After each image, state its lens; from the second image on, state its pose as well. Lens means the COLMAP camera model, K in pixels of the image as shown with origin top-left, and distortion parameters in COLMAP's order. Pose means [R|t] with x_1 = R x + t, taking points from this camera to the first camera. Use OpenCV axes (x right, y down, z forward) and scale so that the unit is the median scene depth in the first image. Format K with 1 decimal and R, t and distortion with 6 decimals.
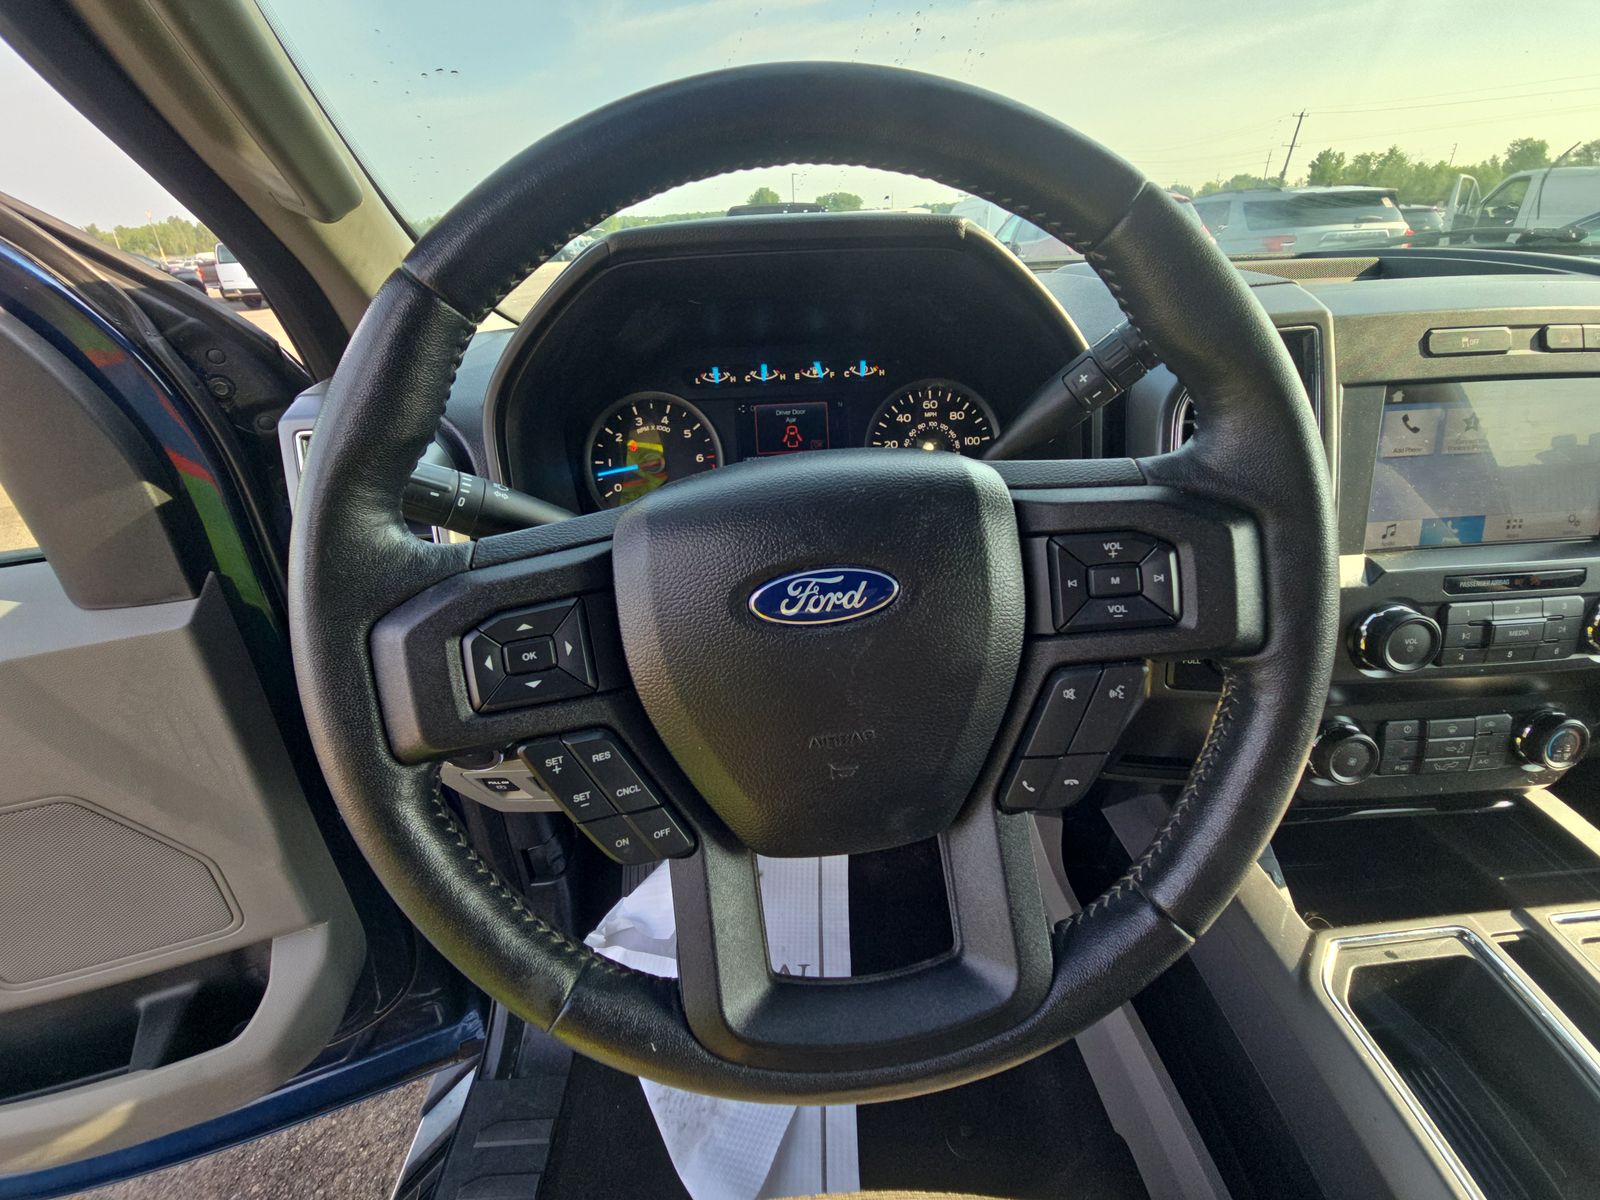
lens RADIAL K [[646.8, 0, 803.2], [0, 646.8, 546.8], [0, 0, 1]] dist [0.013002, -0.009925]
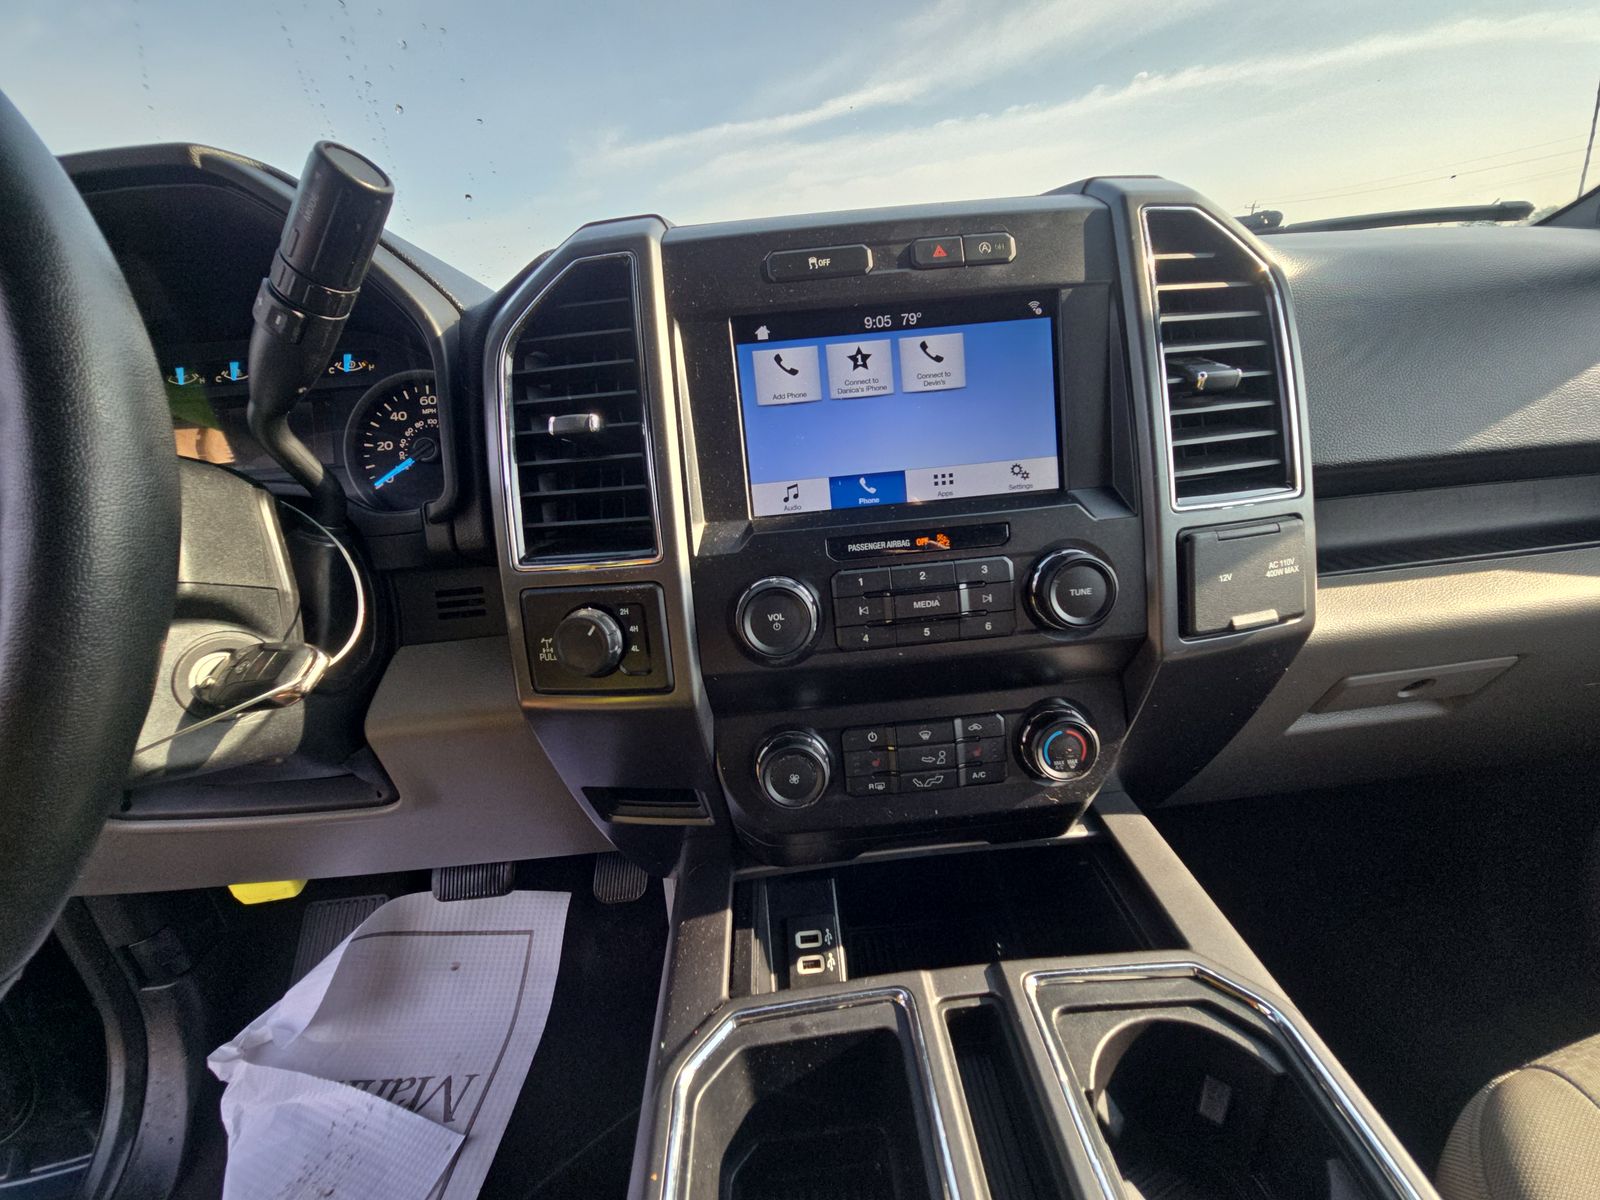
lens RADIAL K [[647.0, 0, 800.2], [0, 647.0, 568.7], [0, 0, 1]] dist [0.007978, -0.000053]
pose [[0.999079, -0.041685, -0.010195, 0.721756], [0.040528, 0.994631, -0.095223, 0.121158], [0.014110, 0.094722, 0.995404, 0.134224]]
